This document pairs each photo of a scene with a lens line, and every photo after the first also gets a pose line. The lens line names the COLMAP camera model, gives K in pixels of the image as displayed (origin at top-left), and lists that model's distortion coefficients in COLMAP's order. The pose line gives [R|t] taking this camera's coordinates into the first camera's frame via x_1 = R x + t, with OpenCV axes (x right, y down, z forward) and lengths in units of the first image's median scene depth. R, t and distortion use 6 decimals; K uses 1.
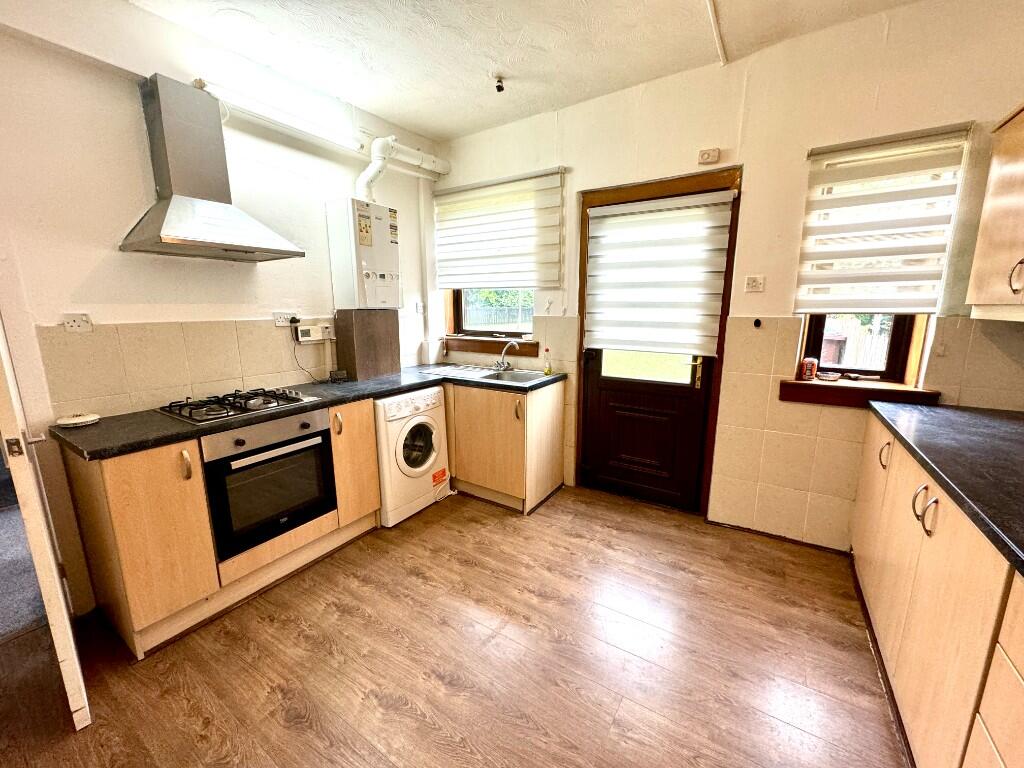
lens RADIAL K [[406.5, 0, 512.7], [0, 406.5, 384.1], [0, 0, 1]] dist [-0.002123, 0.000112]
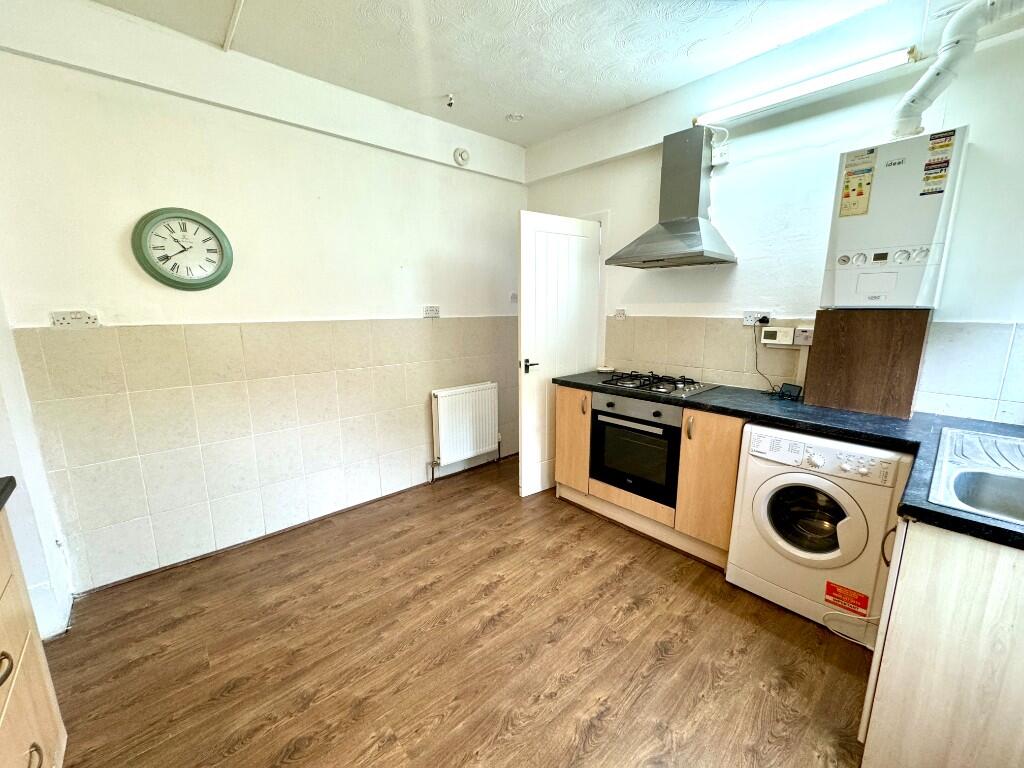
lens RADIAL K [[406.5, 0, 509.8], [0, 406.5, 384.0], [0, 0, 1]] dist [-0.002123, 0.000112]
pose [[-0.262838, 0.186857, -0.946573, 0.547729], [-0.174752, 0.955622, 0.237167, -0.147403], [0.948882, 0.227752, -0.218521, 0.747841]]
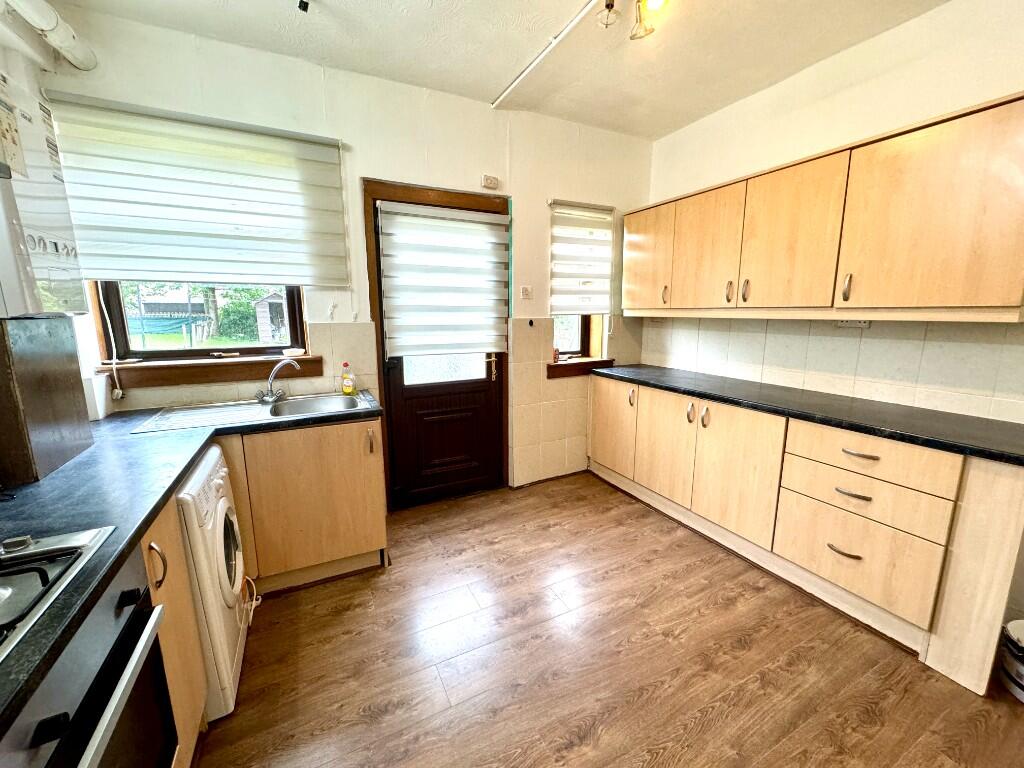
lens RADIAL K [[406.5, 0, 510.1], [0, 406.5, 383.8], [0, 0, 1]] dist [-0.002123, 0.000112]
pose [[0.513110, -0.153644, 0.844460, -0.554204], [0.164533, 0.983210, 0.078916, -0.071722], [-0.842406, 0.098449, 0.529774, 0.382425]]
